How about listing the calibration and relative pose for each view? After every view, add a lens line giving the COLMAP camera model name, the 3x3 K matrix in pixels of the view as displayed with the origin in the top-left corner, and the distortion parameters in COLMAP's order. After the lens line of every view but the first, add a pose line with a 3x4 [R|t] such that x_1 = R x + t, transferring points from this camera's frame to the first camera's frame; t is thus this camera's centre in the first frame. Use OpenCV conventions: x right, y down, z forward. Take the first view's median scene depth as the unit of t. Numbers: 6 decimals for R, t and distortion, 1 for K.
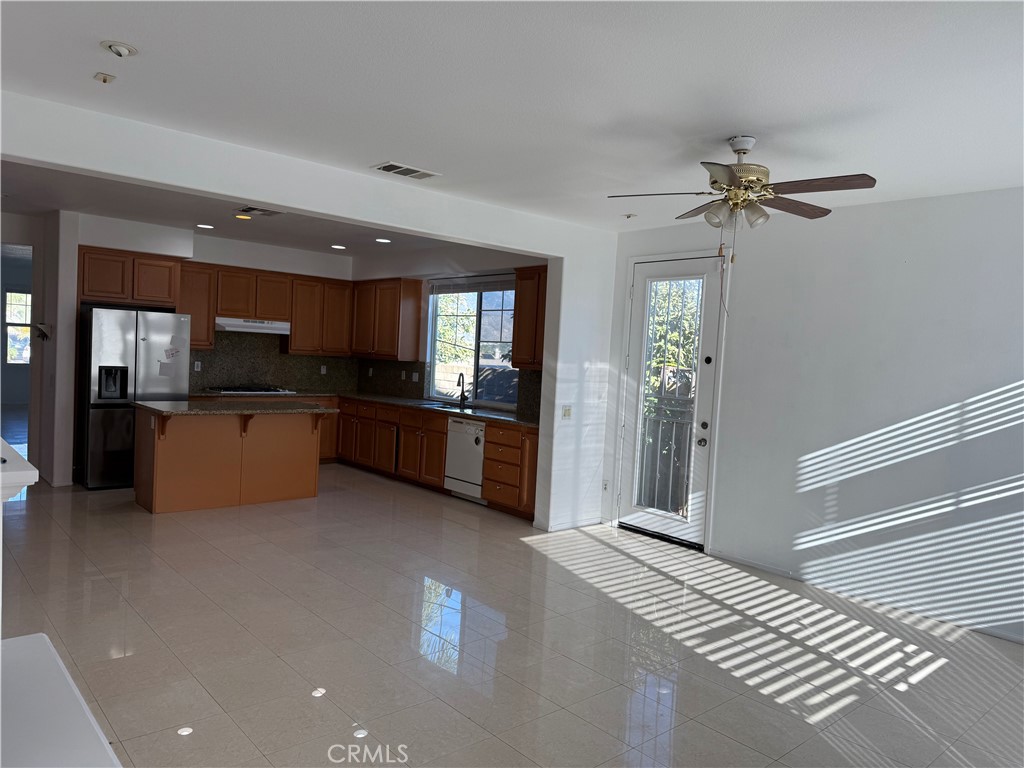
lens RADIAL K [[726.2, 0, 512.0], [0, 726.2, 384.0], [0, 0, 1]] dist [0.102490, -0.123988]
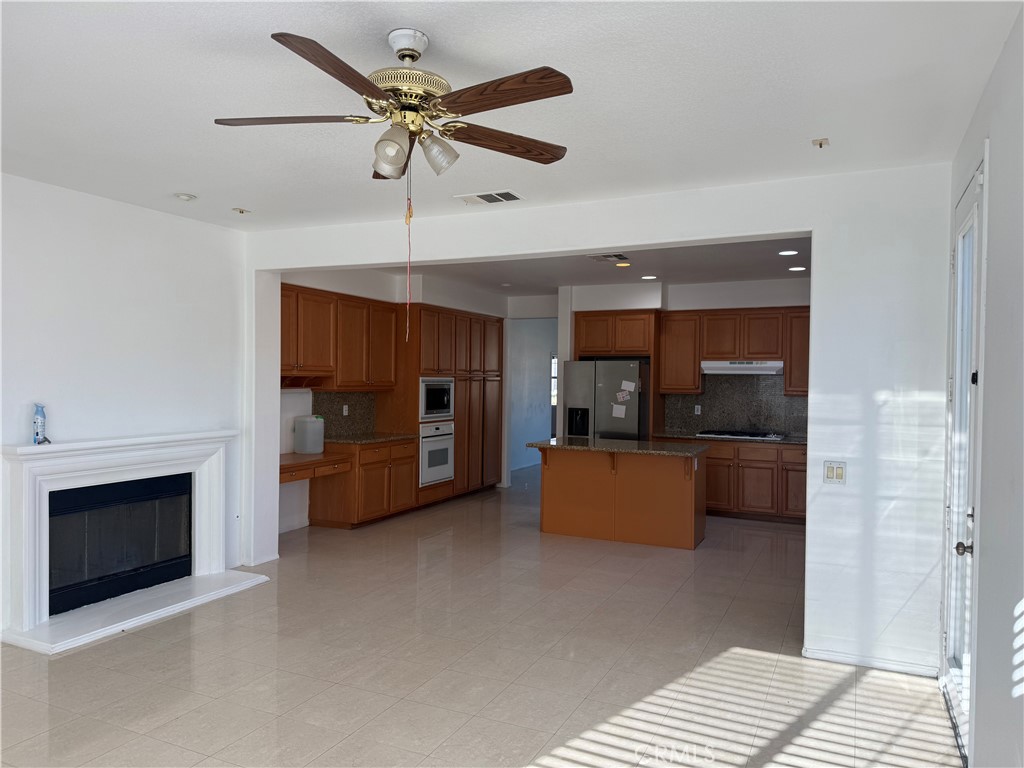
lens RADIAL K [[726.2, 0, 512.0], [0, 726.2, 384.0], [0, 0, 1]] dist [0.102490, -0.123988]
pose [[0.384525, -0.041584, -0.922177, 0.495282], [-0.029448, 0.997924, -0.057279, 0.006824], [0.922645, 0.049181, 0.382503, 0.438593]]
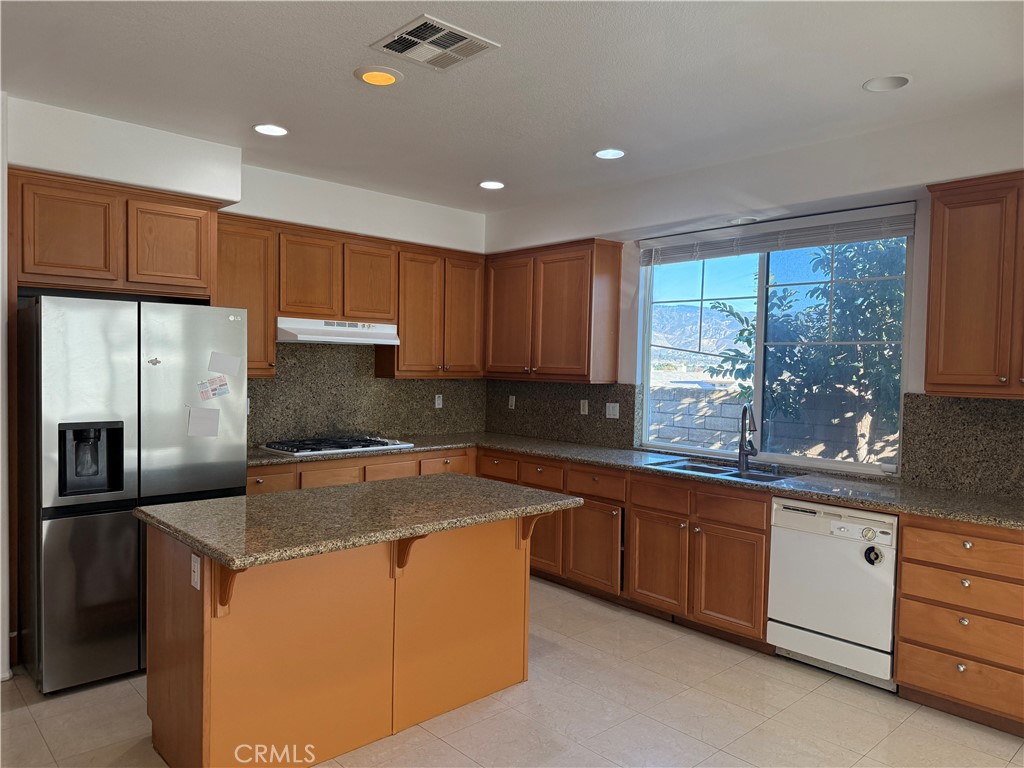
lens RADIAL K [[726.2, 0, 512.0], [0, 726.2, 384.0], [0, 0, 1]] dist [0.102490, -0.123988]
pose [[0.999220, -0.034146, 0.019833, -0.280170], [0.034387, 0.999337, -0.011927, -0.033181], [-0.019413, 0.012600, 0.999732, 0.524354]]
